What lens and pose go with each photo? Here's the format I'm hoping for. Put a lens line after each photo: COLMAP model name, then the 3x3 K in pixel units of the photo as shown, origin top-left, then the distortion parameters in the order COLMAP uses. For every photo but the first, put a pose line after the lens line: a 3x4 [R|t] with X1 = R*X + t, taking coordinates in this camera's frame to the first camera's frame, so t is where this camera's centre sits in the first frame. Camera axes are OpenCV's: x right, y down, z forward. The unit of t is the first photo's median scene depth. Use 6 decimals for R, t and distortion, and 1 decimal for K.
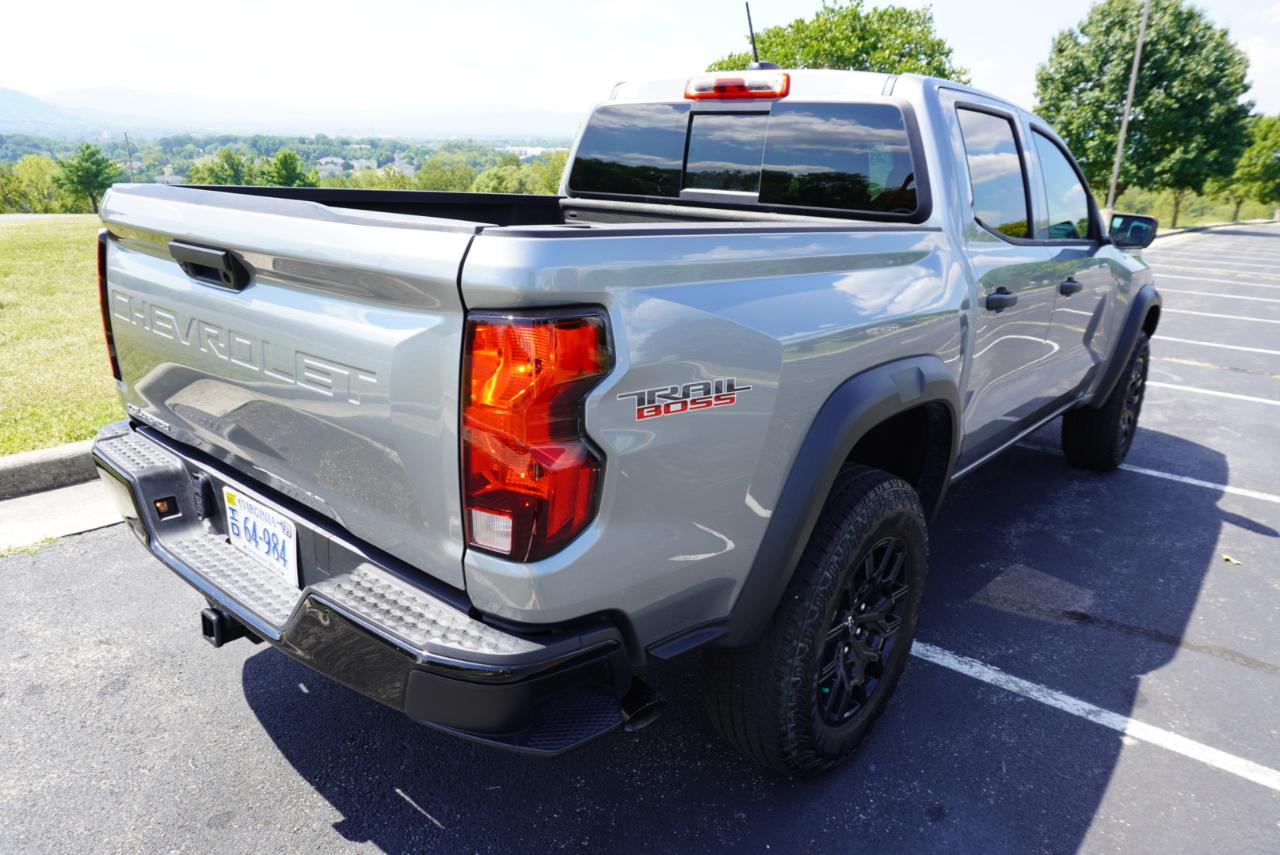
lens RADIAL K [[853.8, 0, 640.2], [0, 853.8, 416.5], [0, 0, 1]] dist [-0.043021, 0.029302]
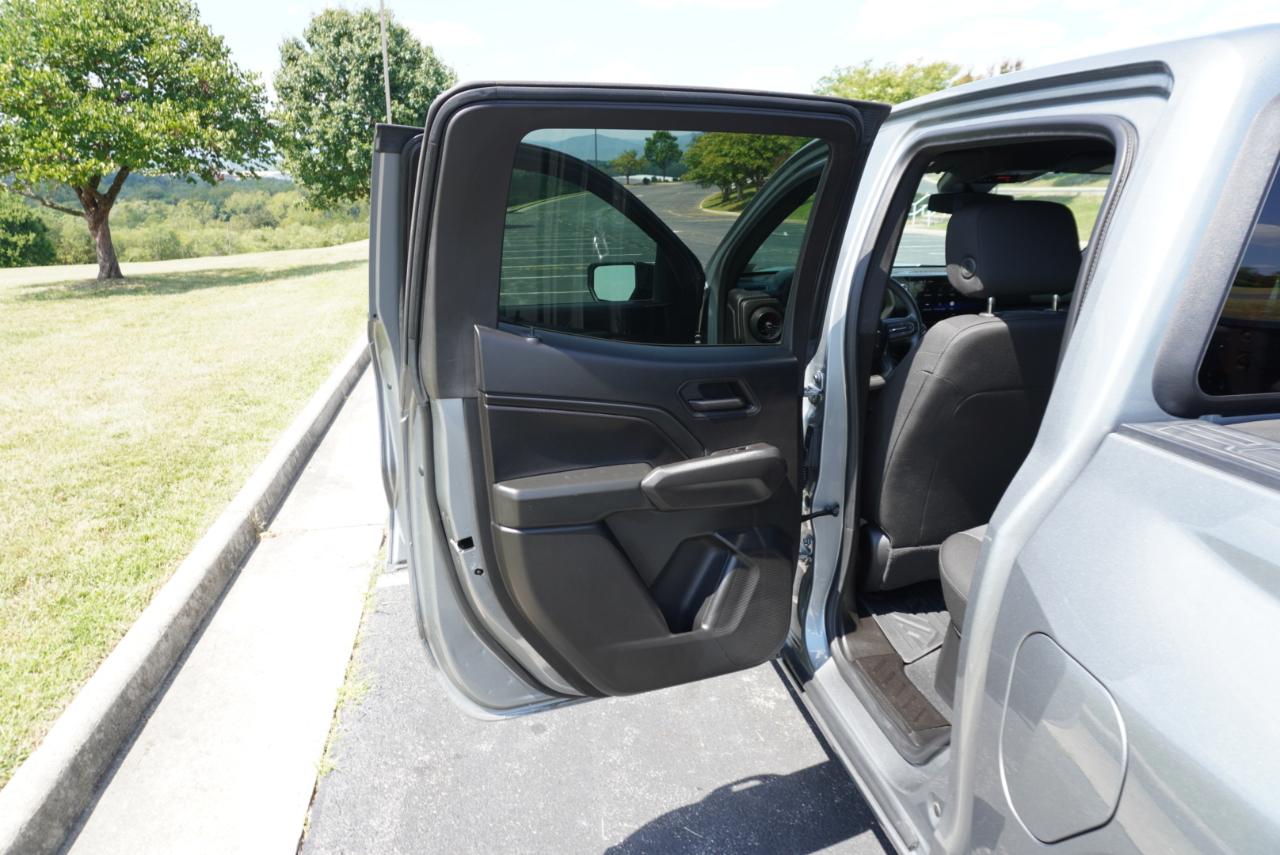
lens RADIAL K [[853.8, 0, 638.6], [0, 853.8, 421.4], [0, 0, 1]] dist [-0.043021, 0.029302]
pose [[0.660228, -0.241911, 0.711040, -0.351718], [0.245654, 0.964192, 0.099940, -0.284108], [-0.709755, 0.108687, 0.696013, 0.801031]]
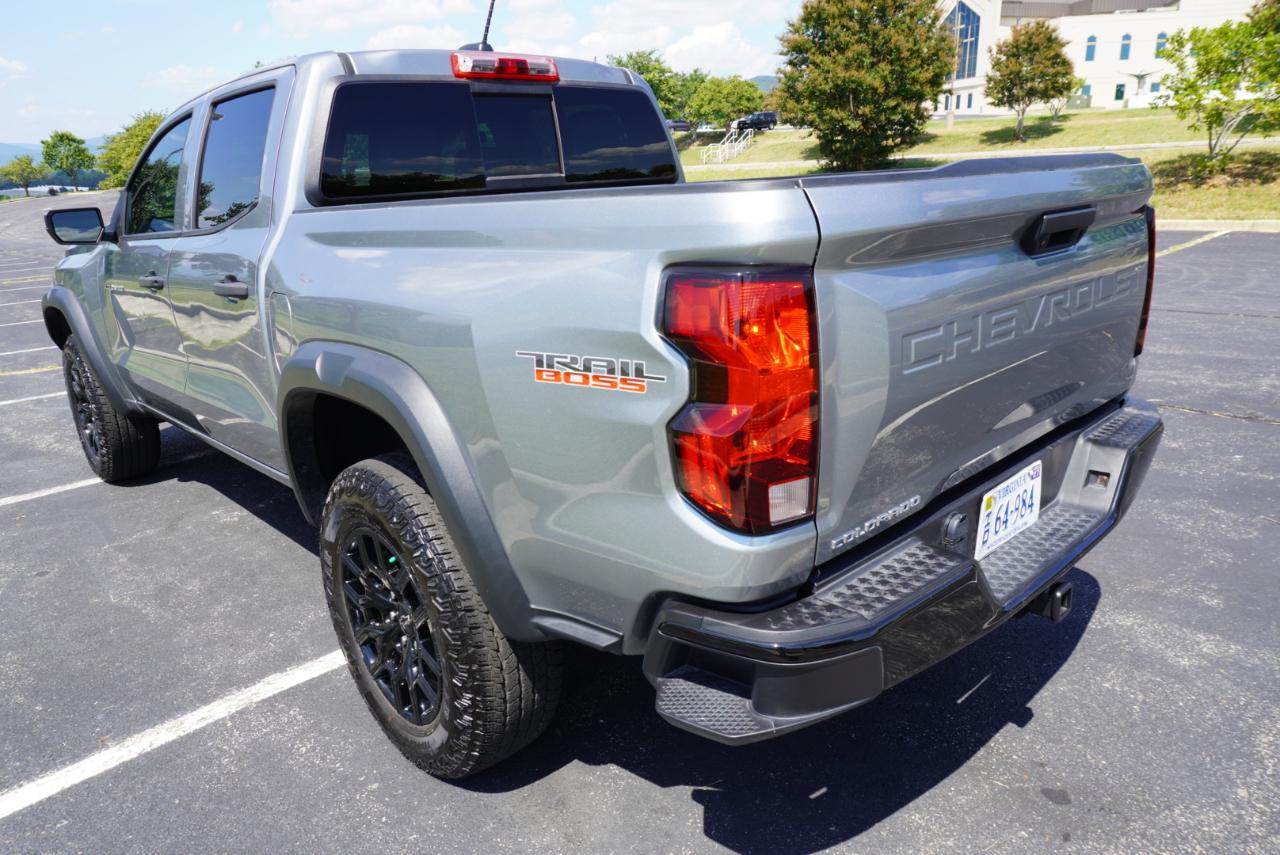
lens RADIAL K [[853.8, 0, 636.3], [0, 853.8, 418.2], [0, 0, 1]] dist [-0.043021, 0.029302]
pose [[0.122014, -0.319720, 0.939623, -0.665691], [0.328499, 0.906350, 0.265741, -0.171616], [-0.936590, 0.276241, 0.215615, 0.558325]]
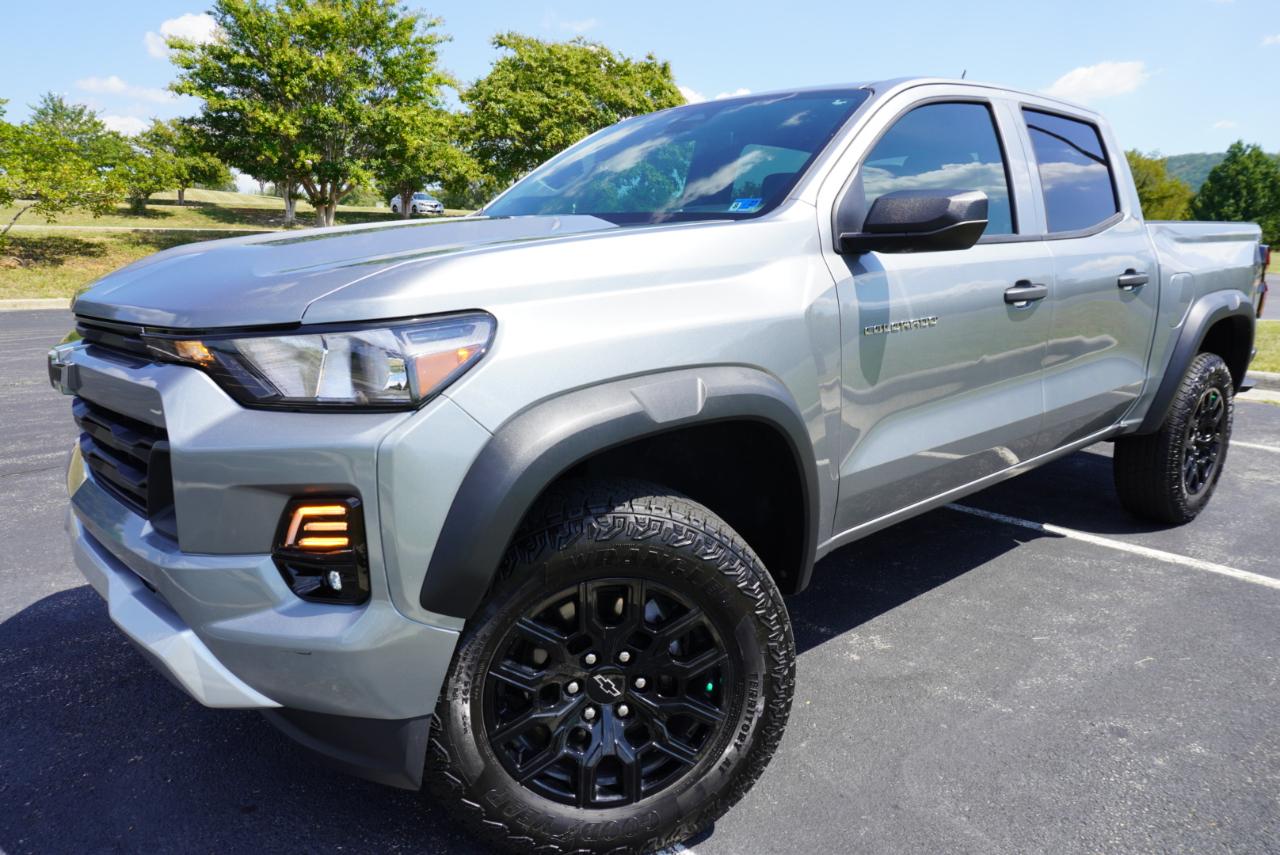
lens RADIAL K [[853.8, 0, 638.2], [0, 853.8, 423.2], [0, 0, 1]] dist [-0.043021, 0.029302]
pose [[-0.984474, -0.086156, 0.152929, 0.275683], [-0.002881, 0.879063, 0.476697, -0.456214], [-0.175504, 0.468855, -0.865663, 1.819075]]
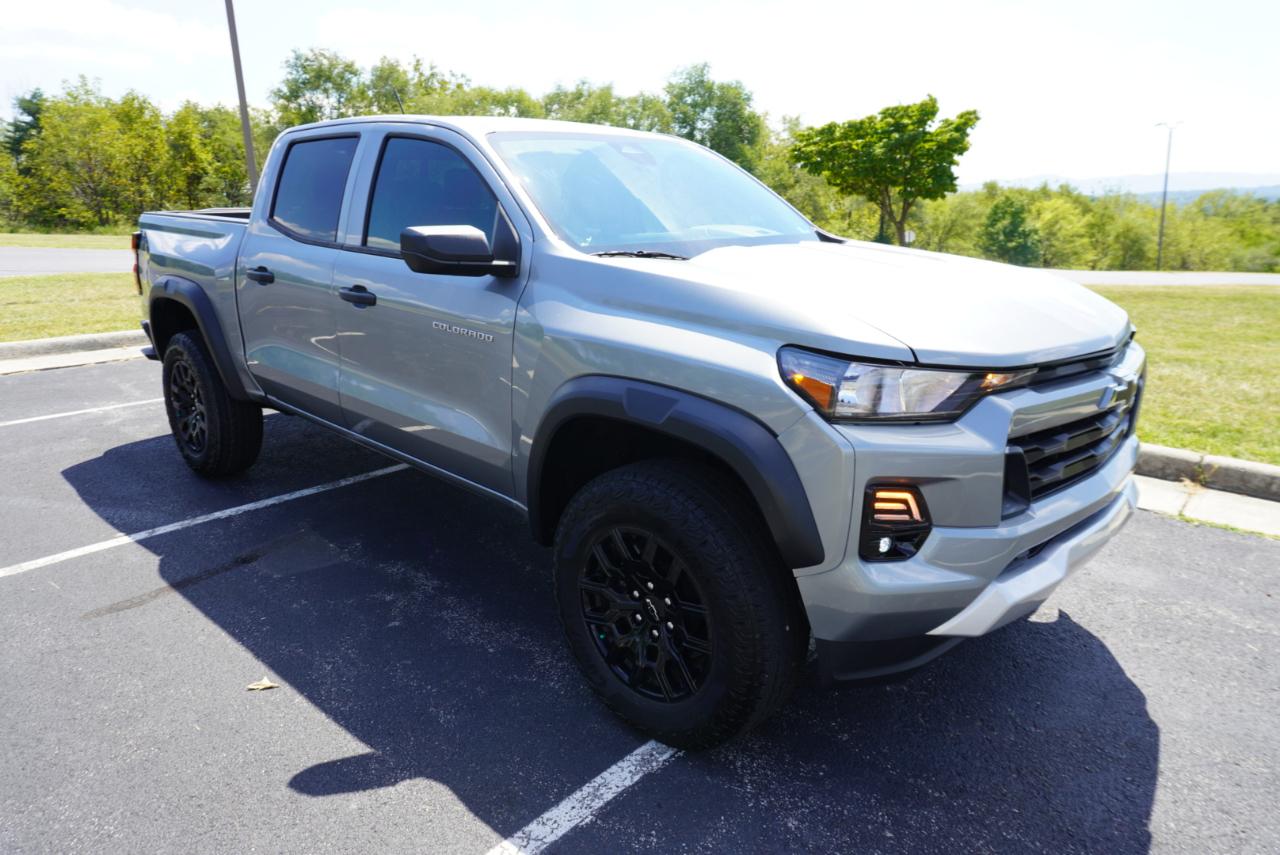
lens RADIAL K [[853.8, 0, 642.6], [0, 853.8, 419.2], [0, 0, 1]] dist [-0.043021, 0.029302]
pose [[-0.063762, 0.209954, -0.975630, 1.244760], [-0.284662, 0.933178, 0.219423, -0.277819], [0.956505, 0.291716, 0.000265, 1.152773]]
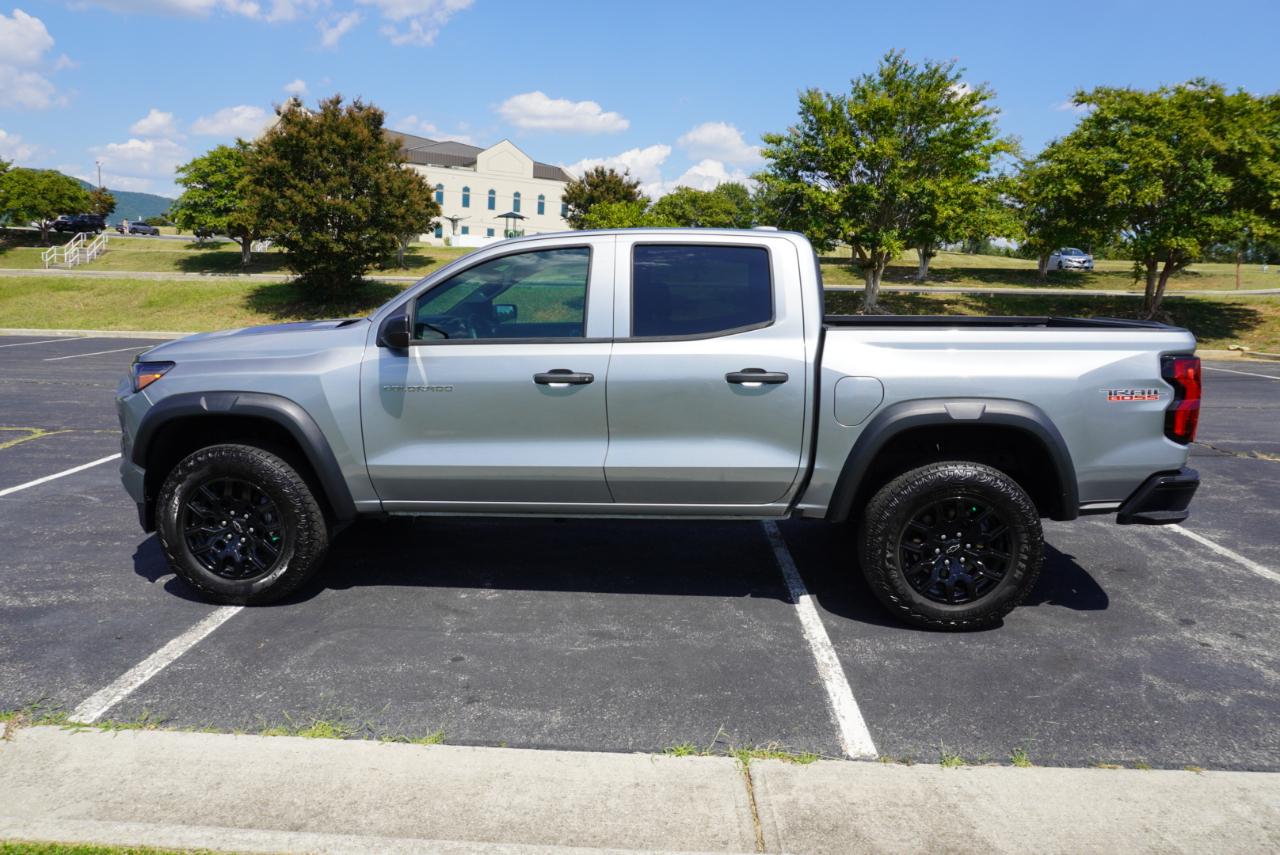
lens RADIAL K [[853.8, 0, 636.9], [0, 853.8, 414.8], [0, 0, 1]] dist [-0.043021, 0.029302]
pose [[-0.585028, -0.176043, 0.791676, -0.758873], [0.184873, 0.921509, 0.341530, -0.509174], [-0.789661, 0.346165, -0.506563, 1.578789]]
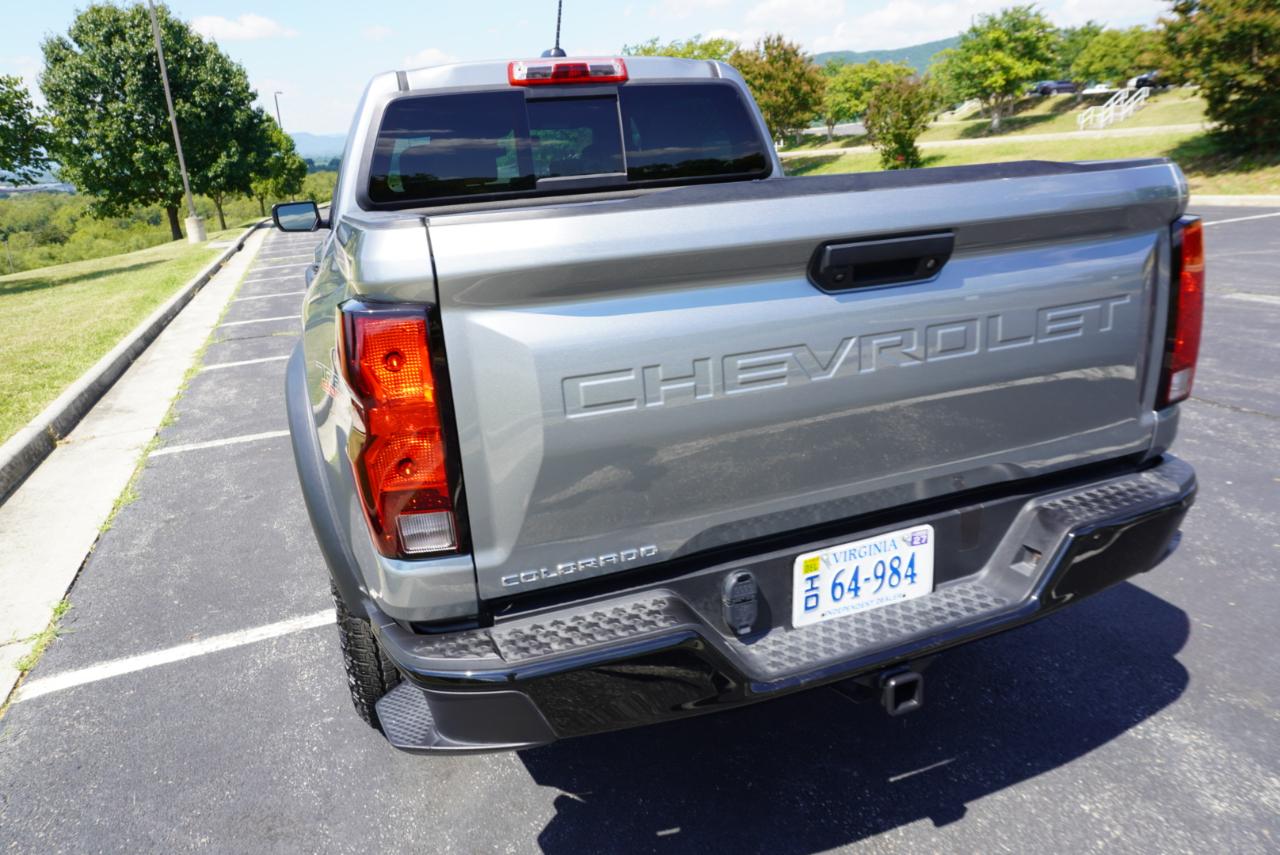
lens RADIAL K [[853.8, 0, 638.6], [0, 853.8, 419.2], [0, 0, 1]] dist [-0.043021, 0.029302]
pose [[0.498379, -0.318784, 0.806223, -0.575062], [0.327013, 0.930375, 0.165726, -0.106608], [-0.802920, 0.181051, 0.567926, 0.320754]]
